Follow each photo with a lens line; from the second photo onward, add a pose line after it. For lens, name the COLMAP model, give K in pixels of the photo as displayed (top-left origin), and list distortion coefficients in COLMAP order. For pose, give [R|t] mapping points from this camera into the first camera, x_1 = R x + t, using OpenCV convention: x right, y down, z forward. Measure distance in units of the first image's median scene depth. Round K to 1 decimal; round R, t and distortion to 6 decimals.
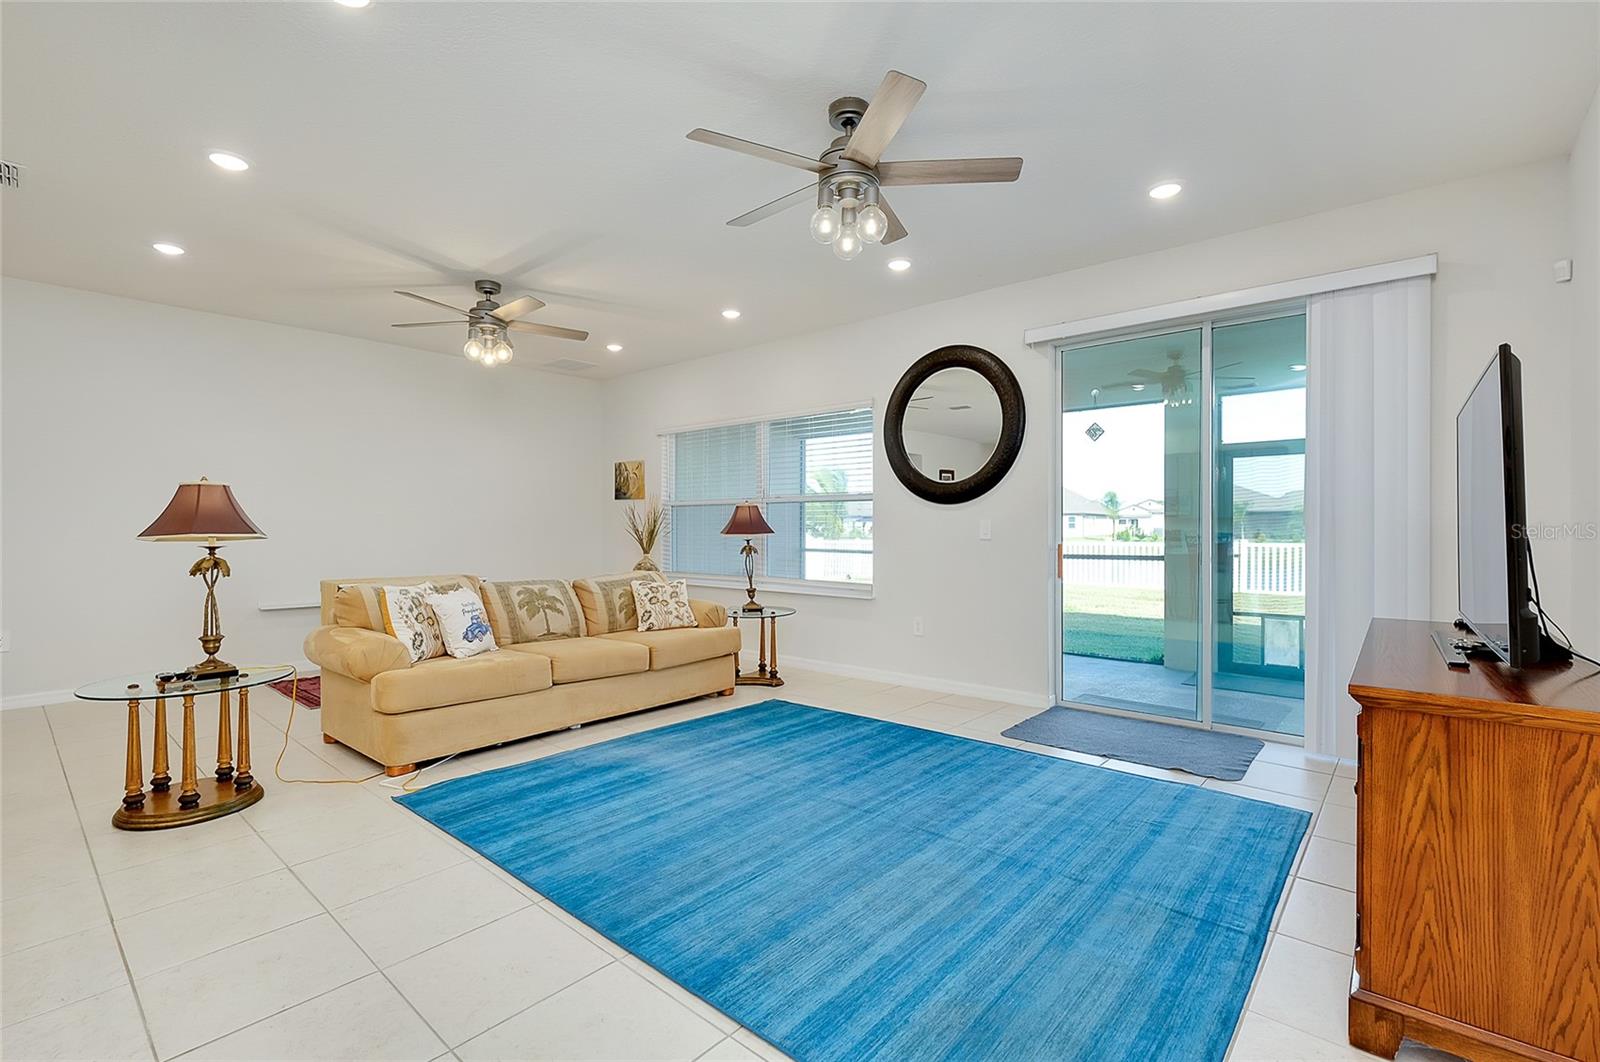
lens RADIAL K [[708.6, 0, 807.8], [0, 708.6, 531.0], [0, 0, 1]] dist [0.003275, -0.000195]
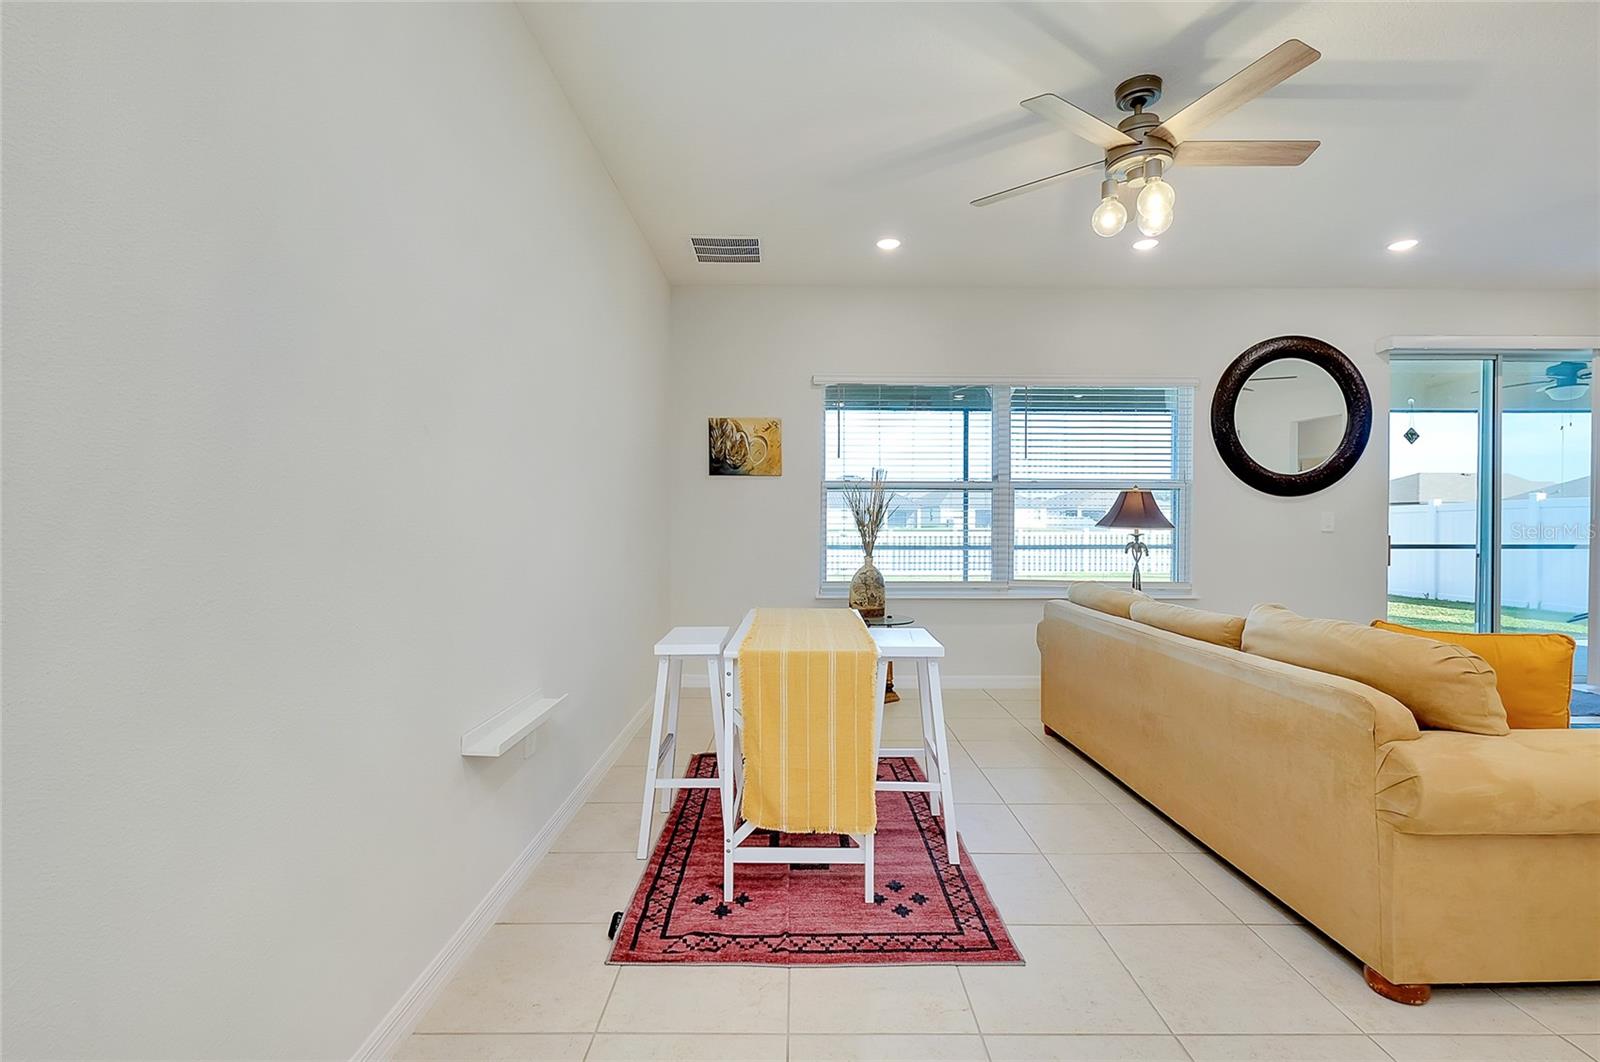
lens RADIAL K [[708.6, 0, 802.4], [0, 708.6, 531.0], [0, 0, 1]] dist [0.003275, -0.000195]
pose [[0.752682, -0.008080, 0.658334, -1.082013], [0.000967, 0.999937, 0.011167, -0.000866], [-0.658383, -0.007769, 0.752643, 0.784279]]
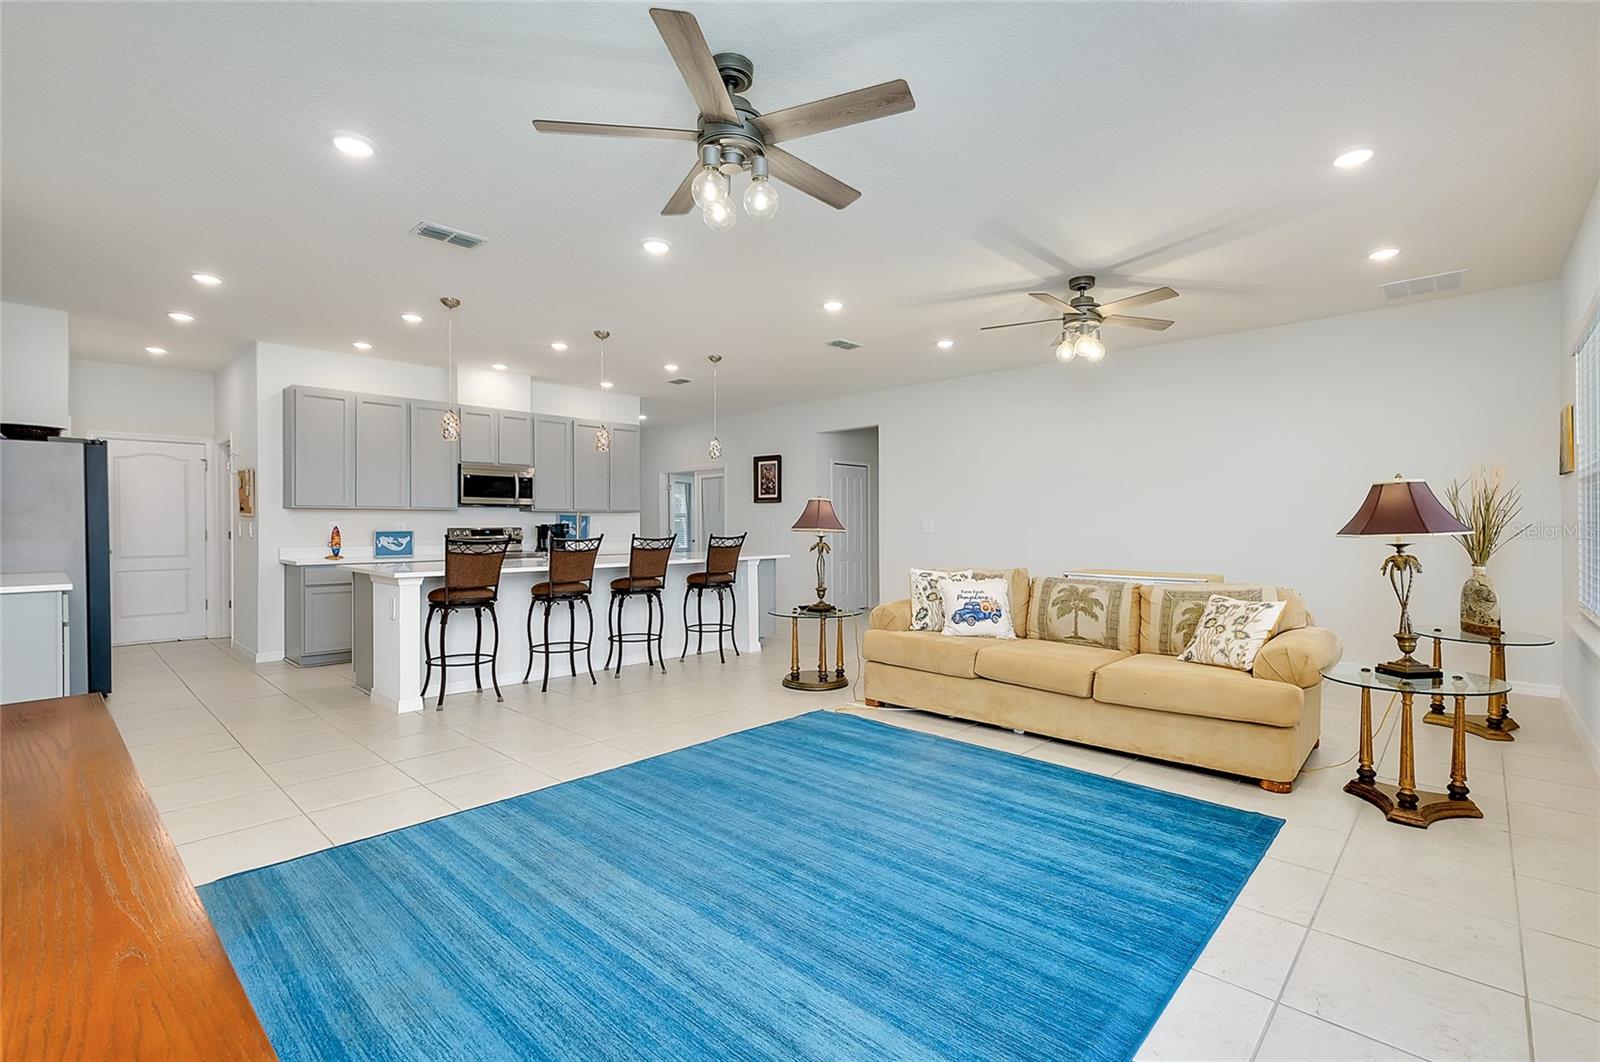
lens RADIAL K [[708.6, 0, 816.0], [0, 708.6, 524.1], [0, 0, 1]] dist [0.003275, -0.000195]
pose [[-0.030358, -0.004511, -0.999529, 0.585913], [-0.002182, 0.999988, -0.004447, 0.000696], [0.999537, 0.002046, -0.030367, 0.693676]]
